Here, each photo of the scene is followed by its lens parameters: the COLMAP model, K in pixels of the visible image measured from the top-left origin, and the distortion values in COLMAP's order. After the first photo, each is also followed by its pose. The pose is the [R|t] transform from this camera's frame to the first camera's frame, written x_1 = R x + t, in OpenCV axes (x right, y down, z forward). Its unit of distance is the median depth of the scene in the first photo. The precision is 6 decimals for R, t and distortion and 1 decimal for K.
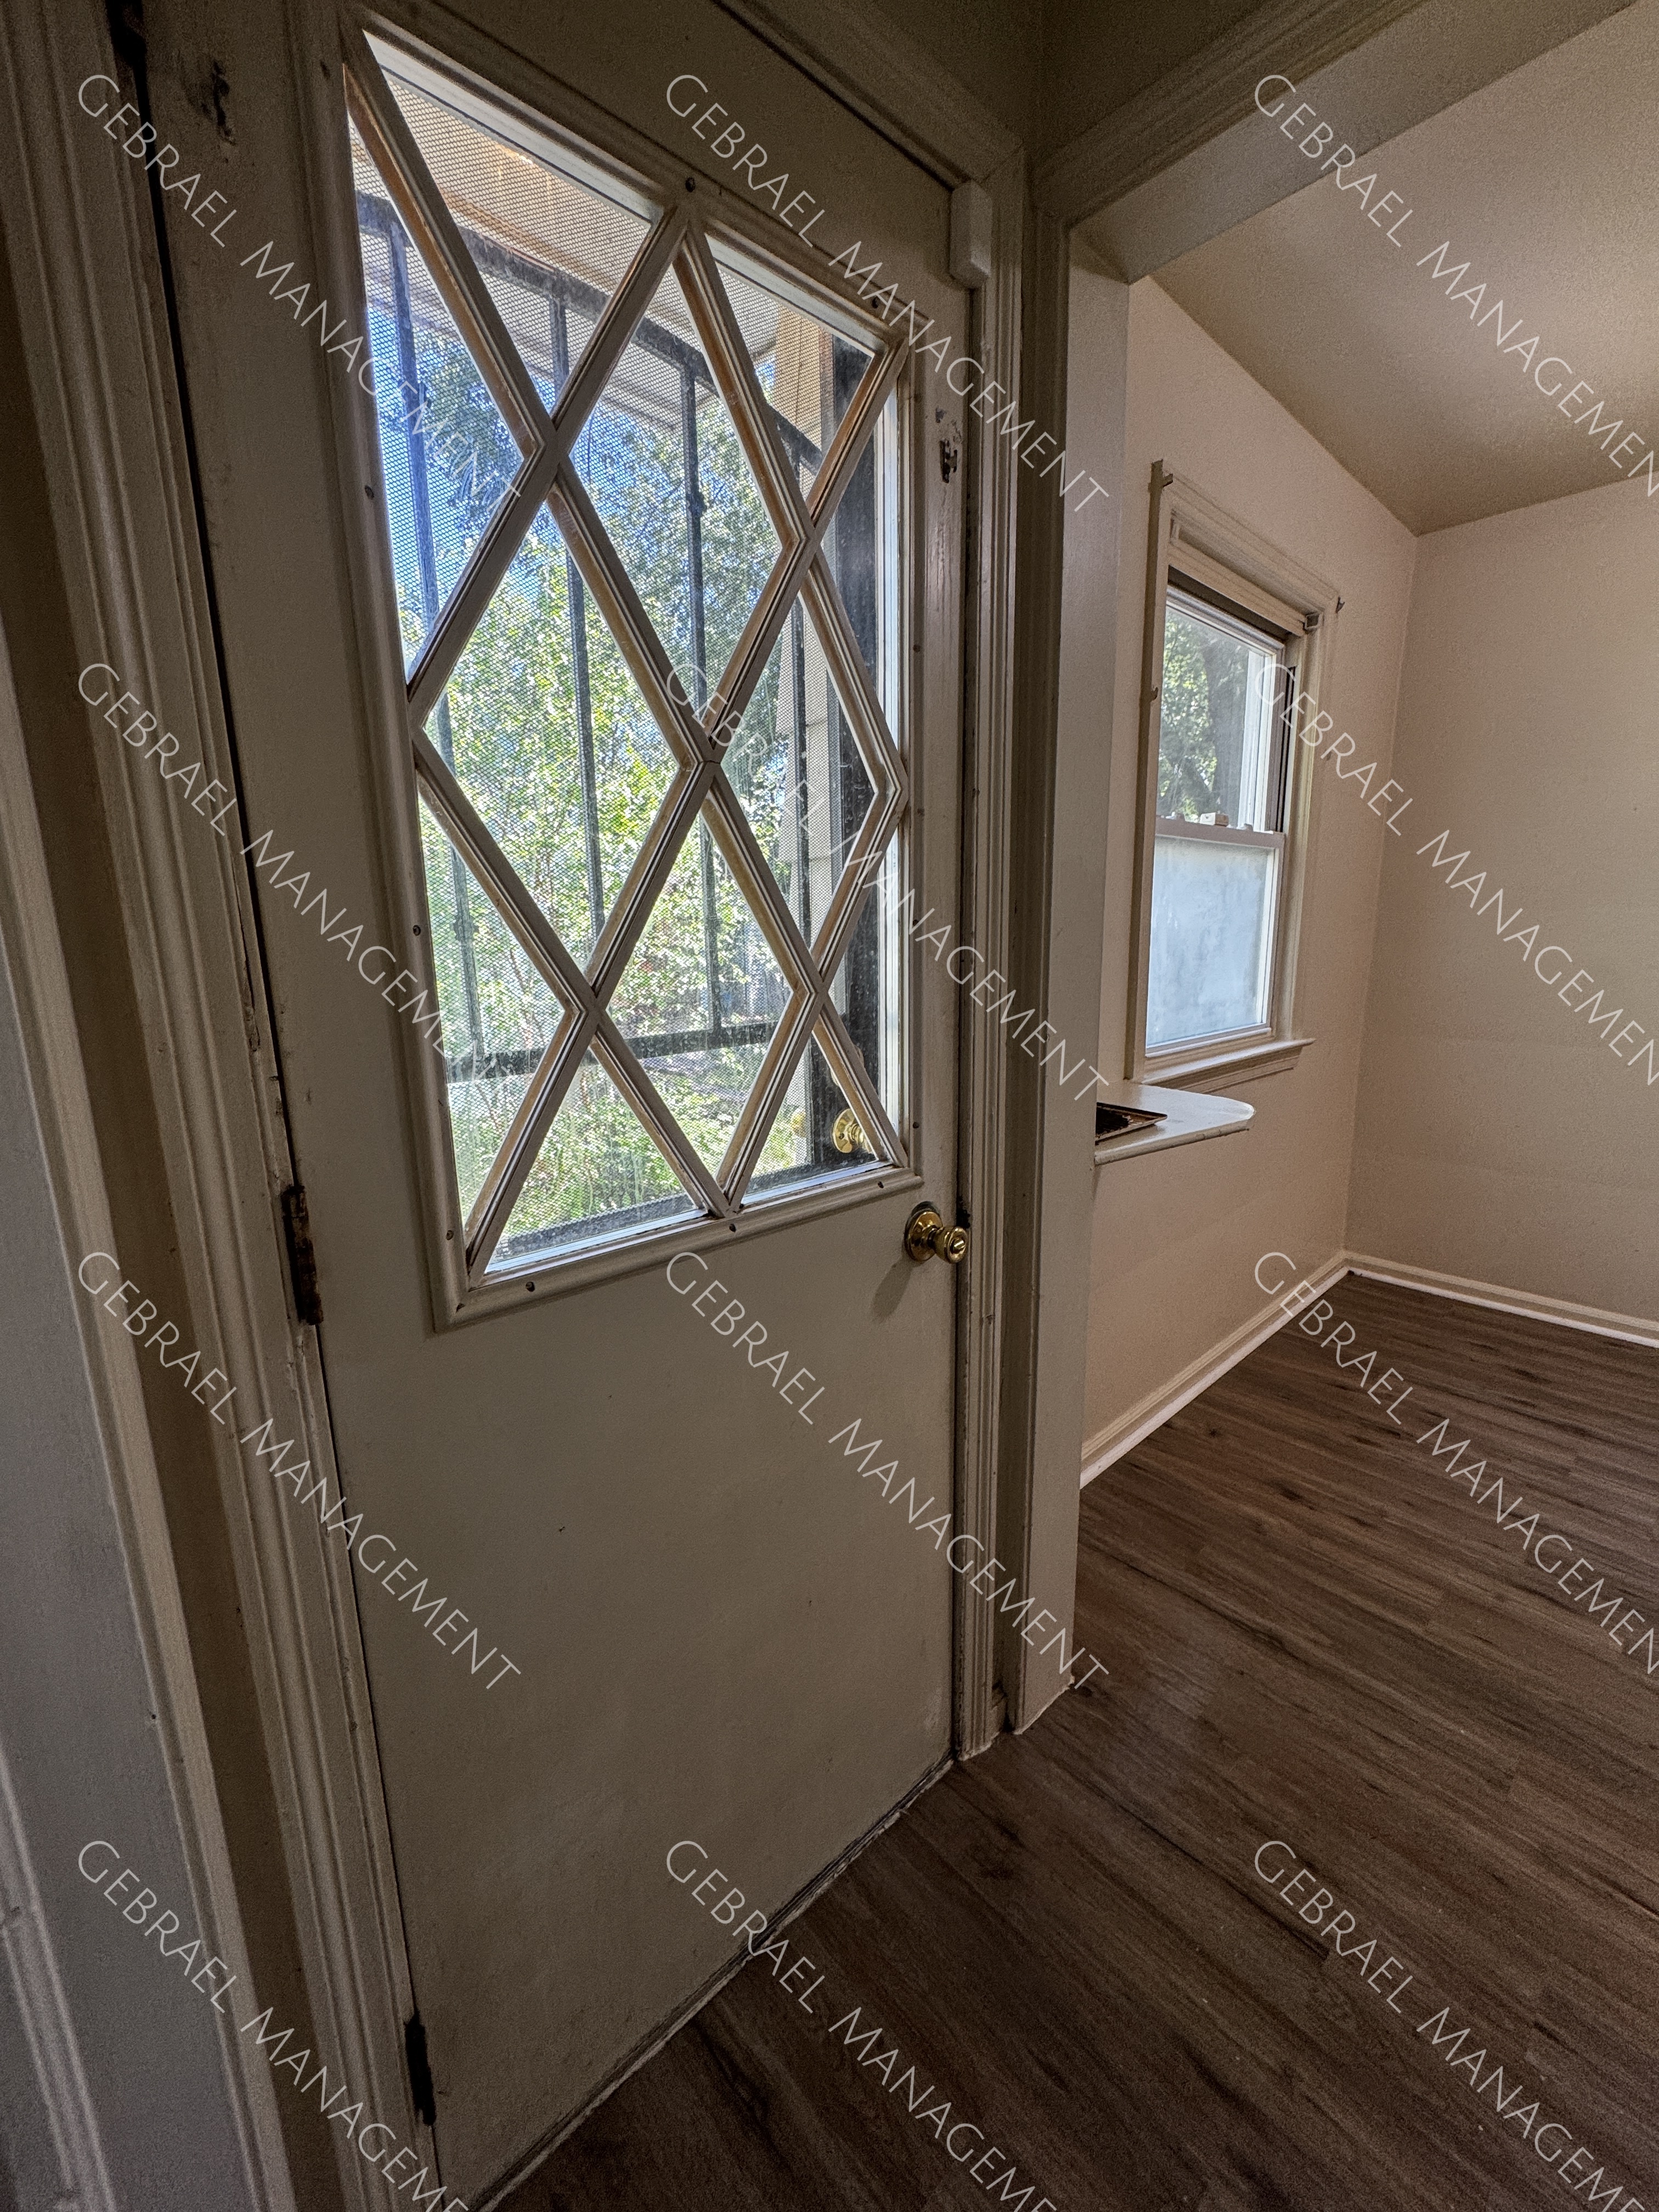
lens RADIAL K [[882.3, 0, 830.9], [0, 882.3, 1107.2], [0, 0, 1]] dist [0.000288, -0.000136]
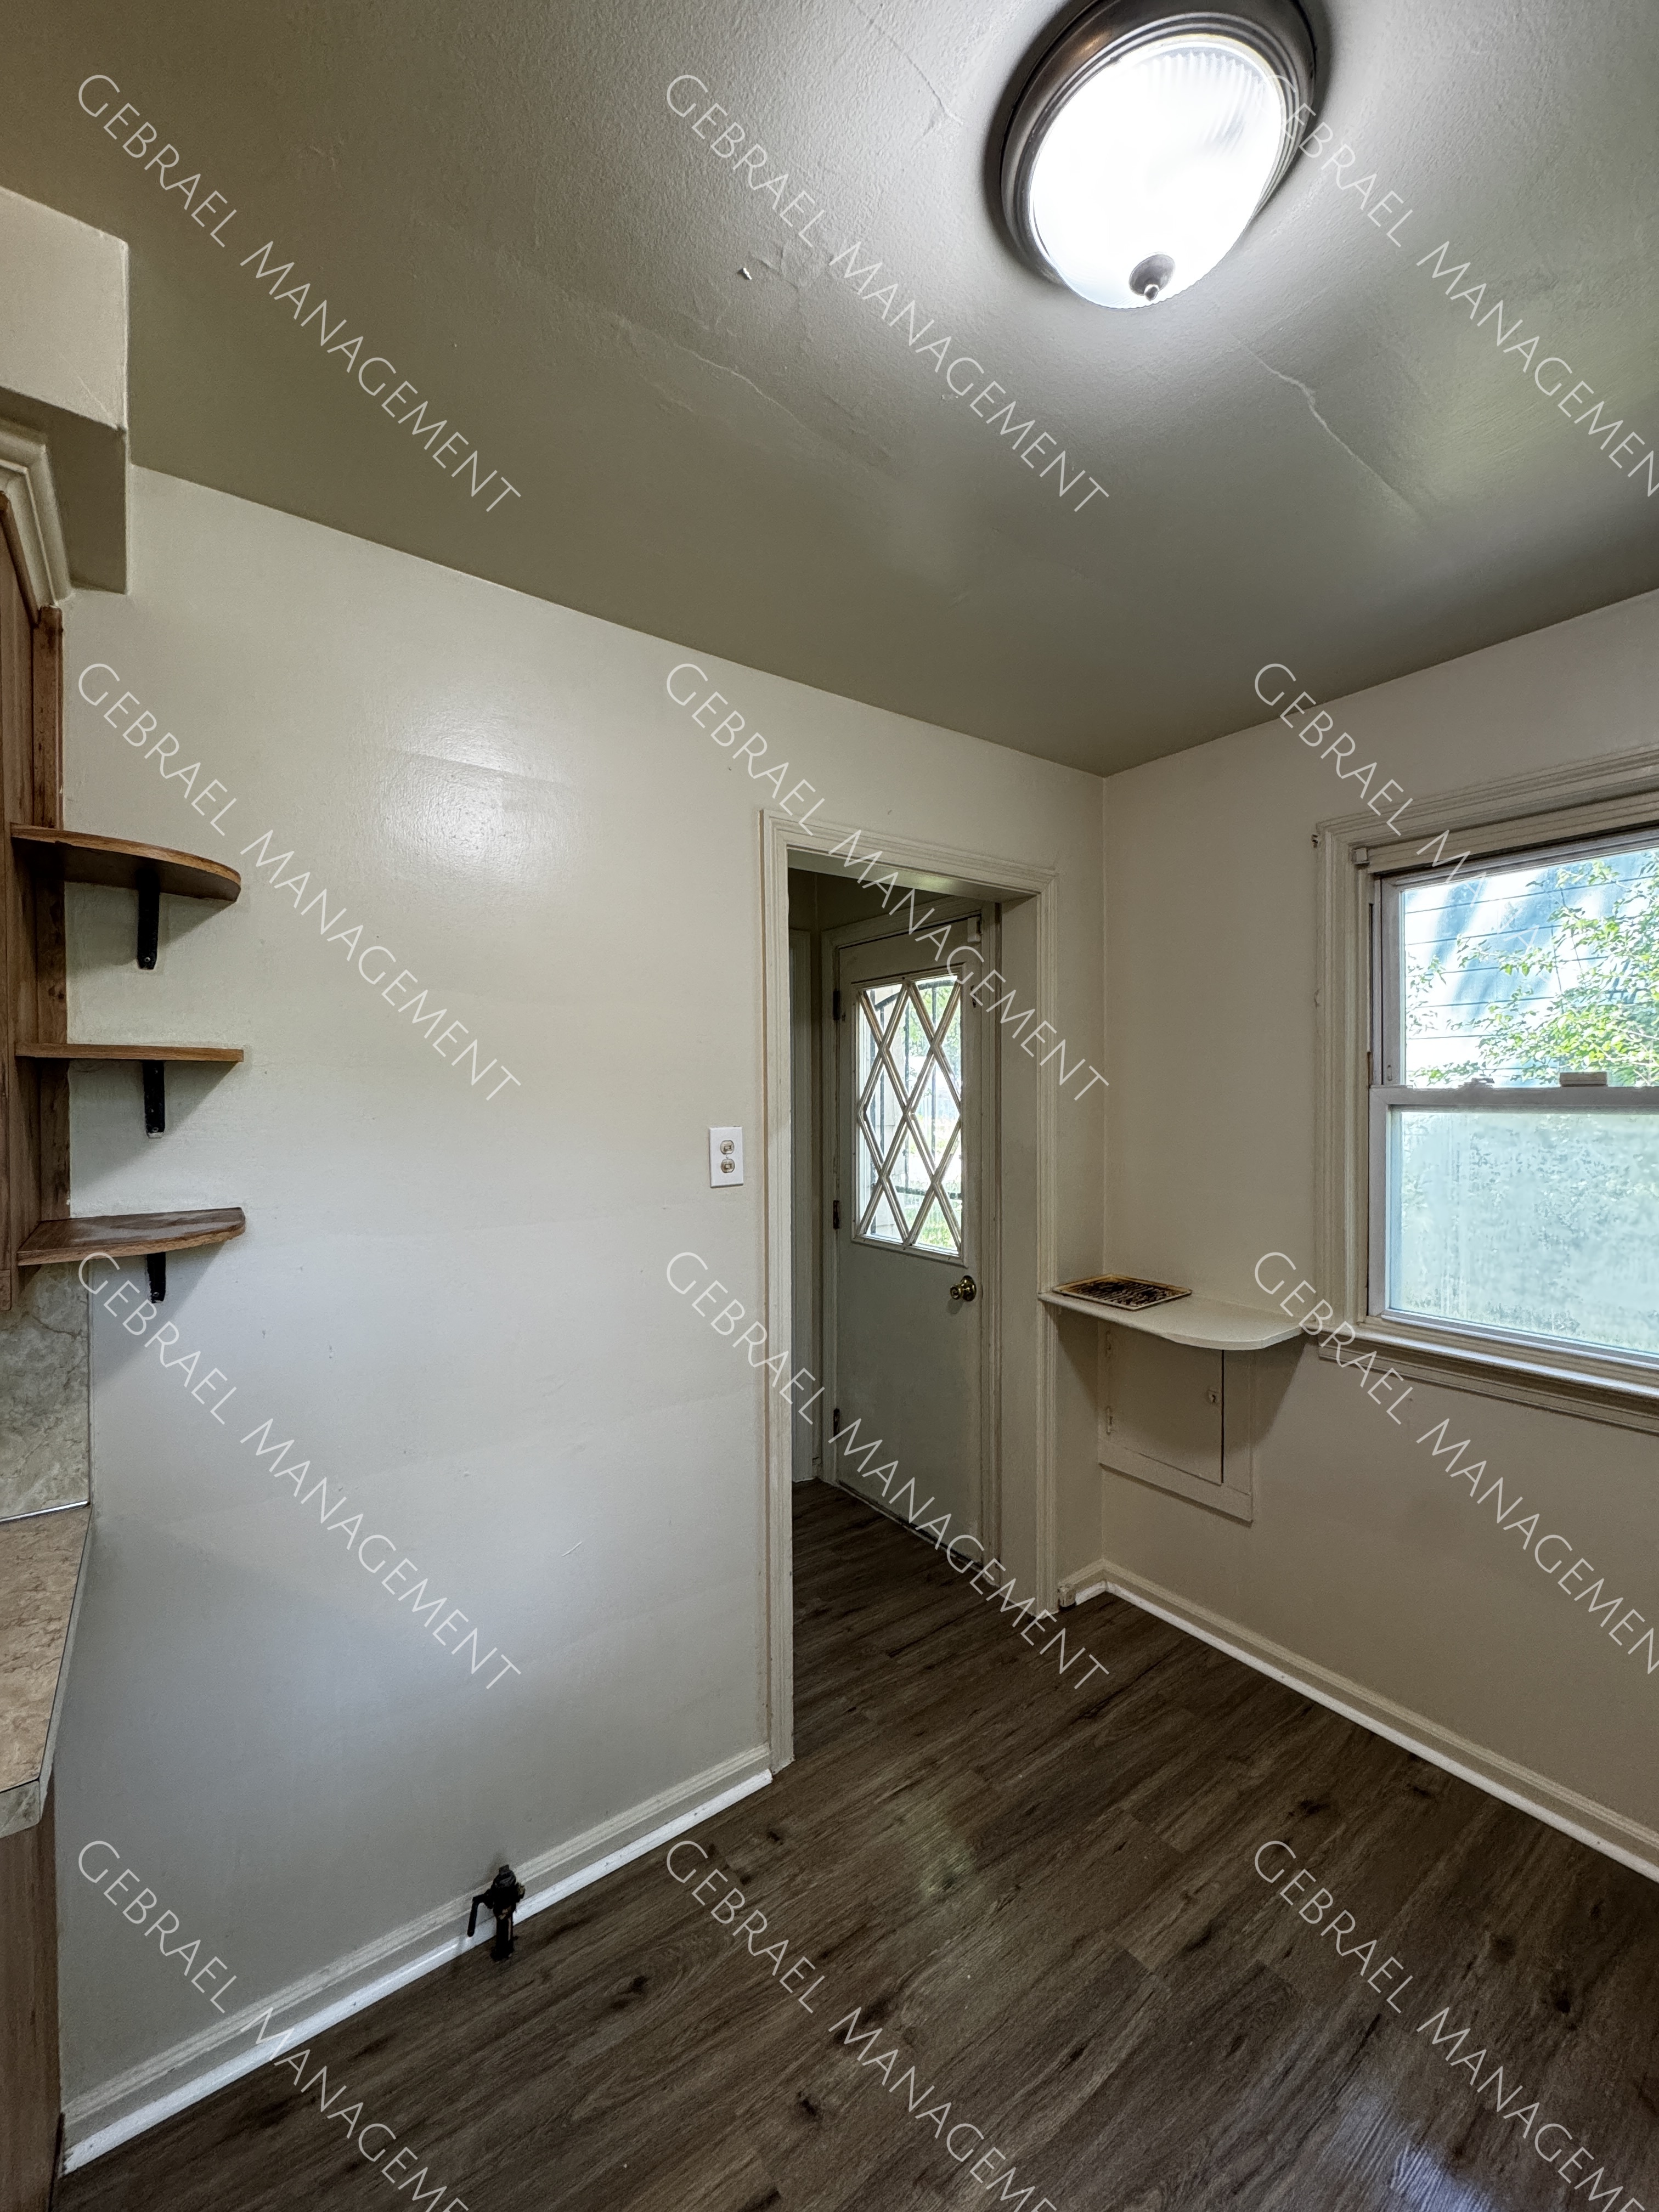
lens RADIAL K [[882.3, 0, 830.9], [0, 882.3, 1107.2], [0, 0, 1]] dist [0.000288, -0.000136]
pose [[-0.115433, 0.023063, -0.993048, 2.427197], [-0.198300, 0.979071, 0.045789, -0.365135], [0.973320, 0.202207, -0.108443, 0.755862]]
